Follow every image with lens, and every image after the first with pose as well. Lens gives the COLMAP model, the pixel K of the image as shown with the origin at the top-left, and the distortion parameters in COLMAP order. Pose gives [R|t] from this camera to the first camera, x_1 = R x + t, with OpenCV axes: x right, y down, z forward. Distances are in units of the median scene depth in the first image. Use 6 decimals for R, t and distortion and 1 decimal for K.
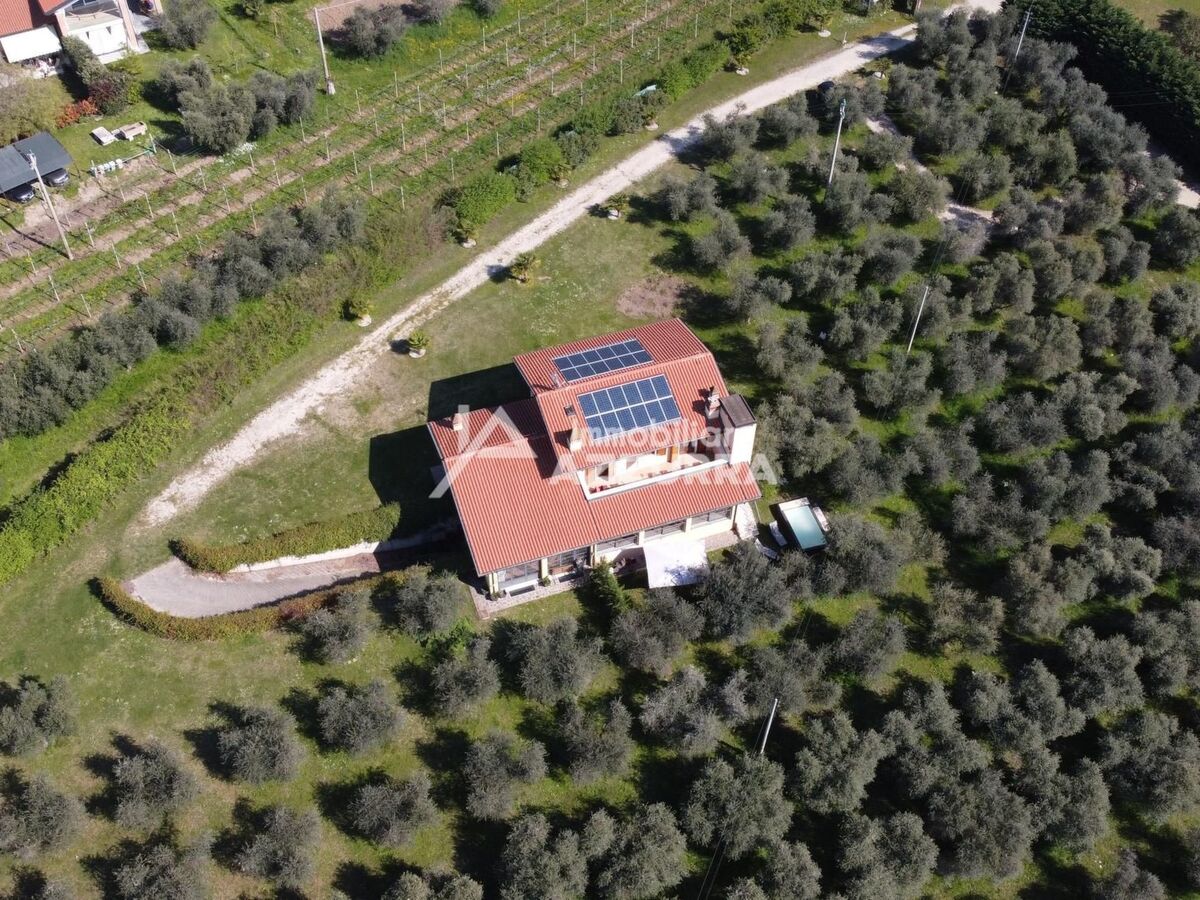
lens RADIAL K [[1563.2, 0, 600.0], [0, 1563.2, 450.0], [0, 0, 1]] dist [-0.001766, -0.000205]
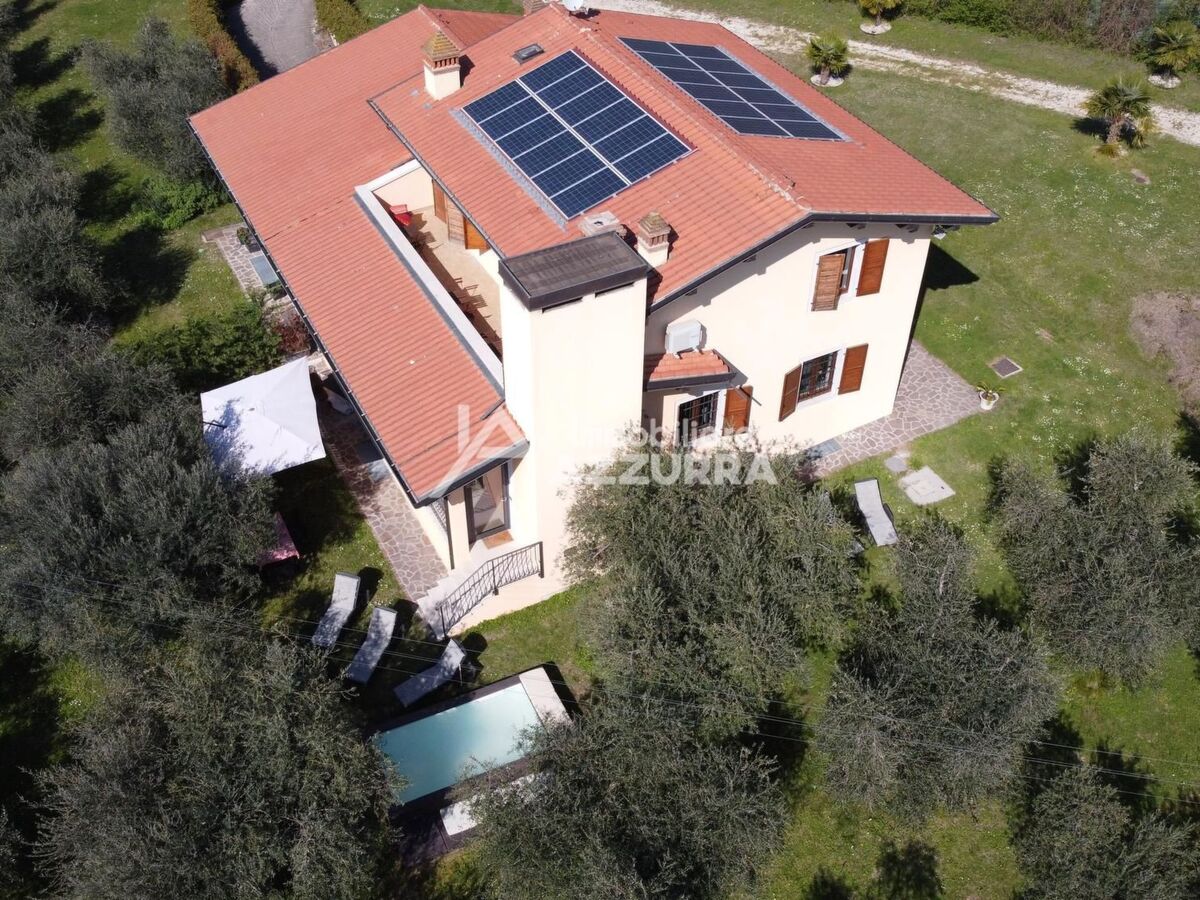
lens RADIAL K [[1278.5, 0, 600.0], [0, 1278.5, 450.0], [0, 0, 1]] dist [0.012487, 0.014167]
pose [[0.108615, 0.615728, -0.780437, 0.299695], [-0.728841, 0.583209, 0.358690, -0.095680], [0.676013, 0.529855, 0.512113, 0.863589]]
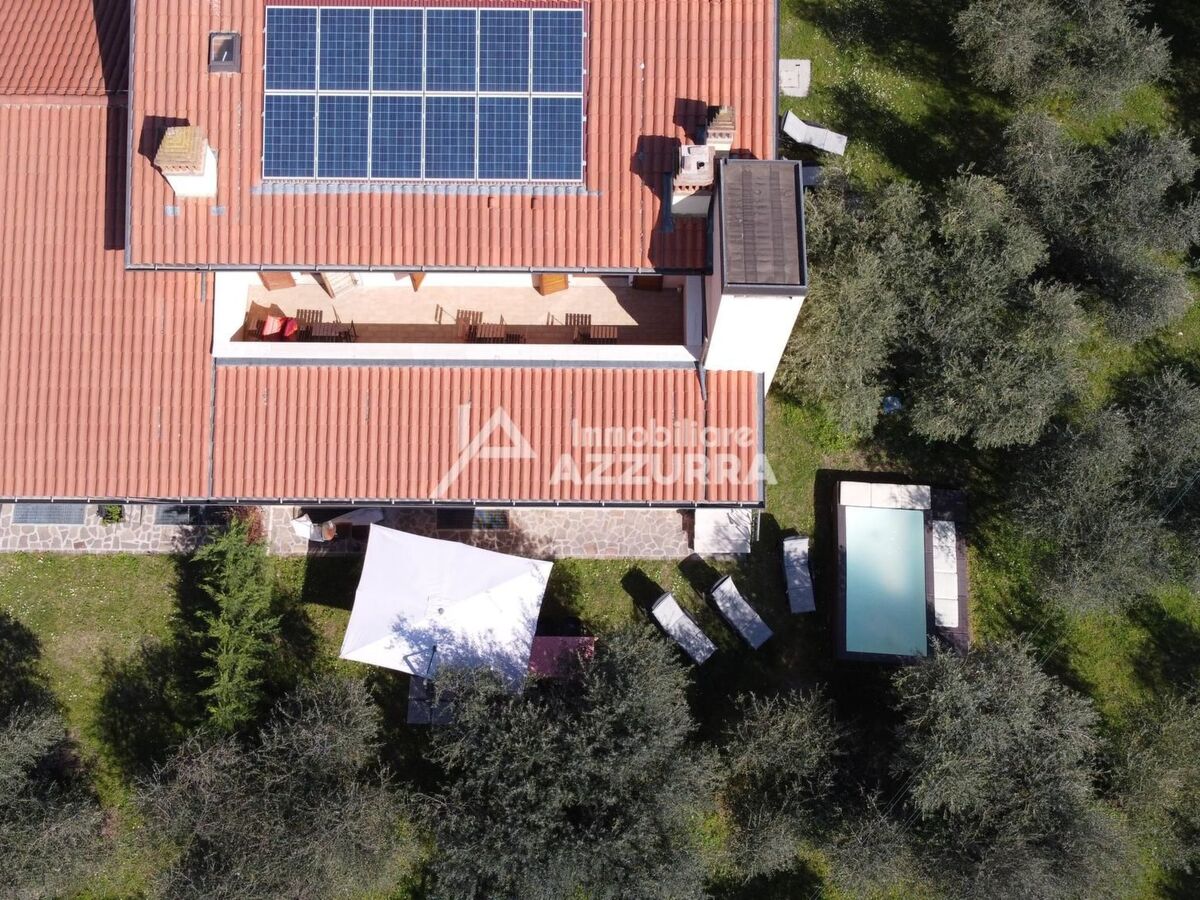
lens RADIAL K [[1278.5, 0, 600.0], [0, 1278.5, 450.0], [0, 0, 1]] dist [0.012487, 0.014167]
pose [[0.933682, 0.330998, -0.136668, 0.101994], [-0.251888, 0.878311, 0.406352, -0.073024], [0.254539, -0.344979, 0.903438, 0.745250]]
